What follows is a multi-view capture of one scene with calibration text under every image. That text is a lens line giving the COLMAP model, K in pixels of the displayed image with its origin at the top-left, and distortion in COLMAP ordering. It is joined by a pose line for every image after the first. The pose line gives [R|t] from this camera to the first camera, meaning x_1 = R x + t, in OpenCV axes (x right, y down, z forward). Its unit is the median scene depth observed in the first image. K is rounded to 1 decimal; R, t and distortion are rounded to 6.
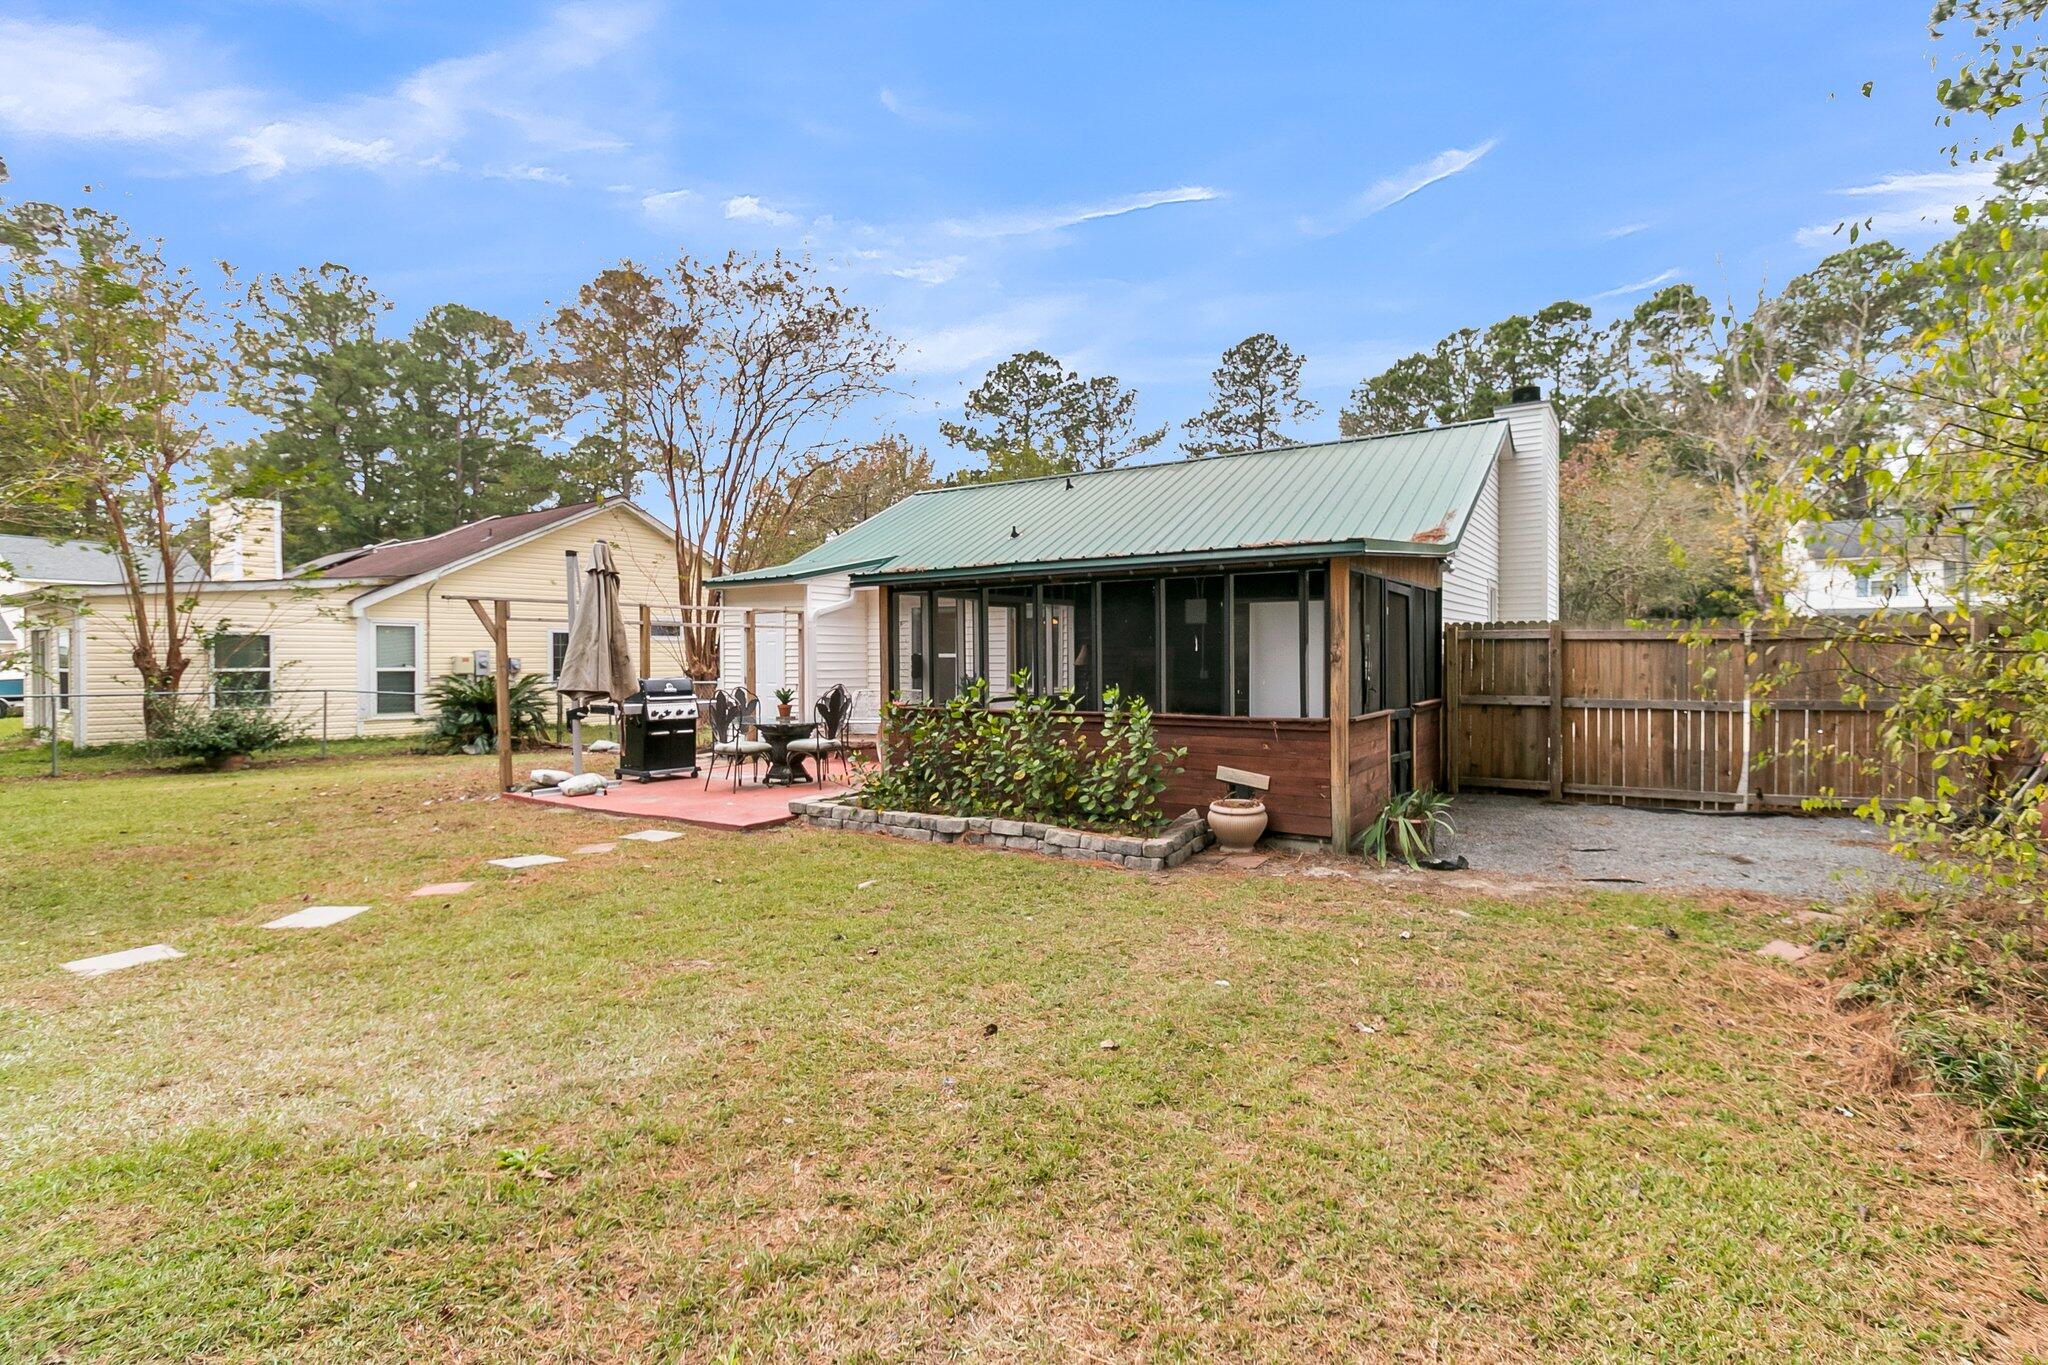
lens RADIAL K [[953.9, 0, 1034.7], [0, 953.9, 665.8], [0, 0, 1]] dist [0.001793, 0.001566]
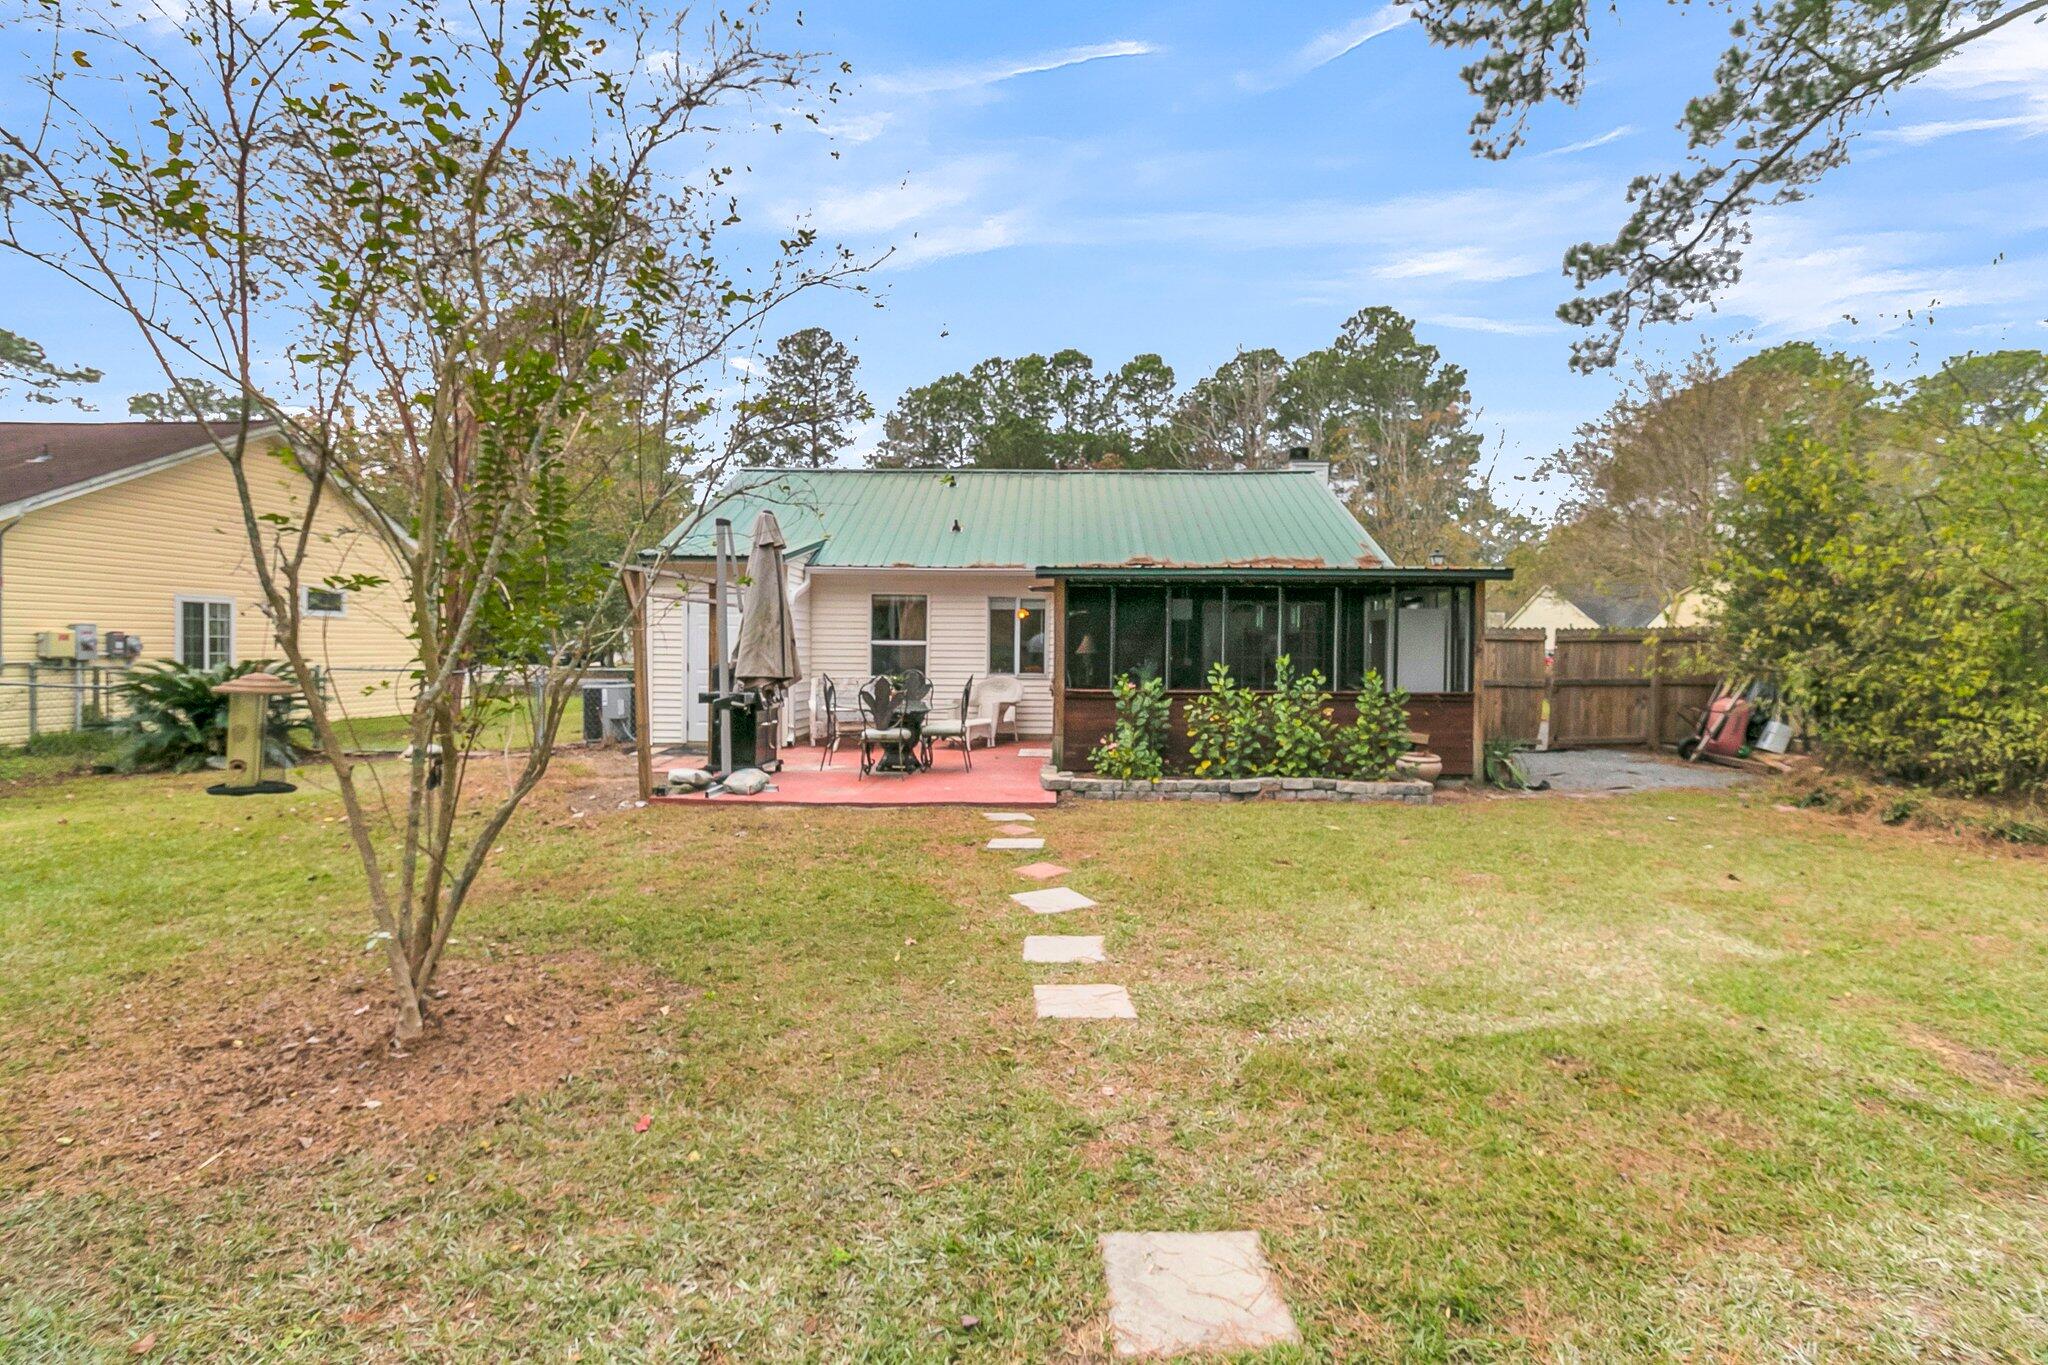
lens RADIAL K [[953.9, 0, 1034.7], [0, 953.9, 665.8], [0, 0, 1]] dist [0.001793, 0.001566]
pose [[0.848416, 0.001709, 0.529327, -0.113424], [-0.007092, 0.999942, 0.008139, 0.001017], [-0.529283, -0.010659, 0.848379, 0.014966]]
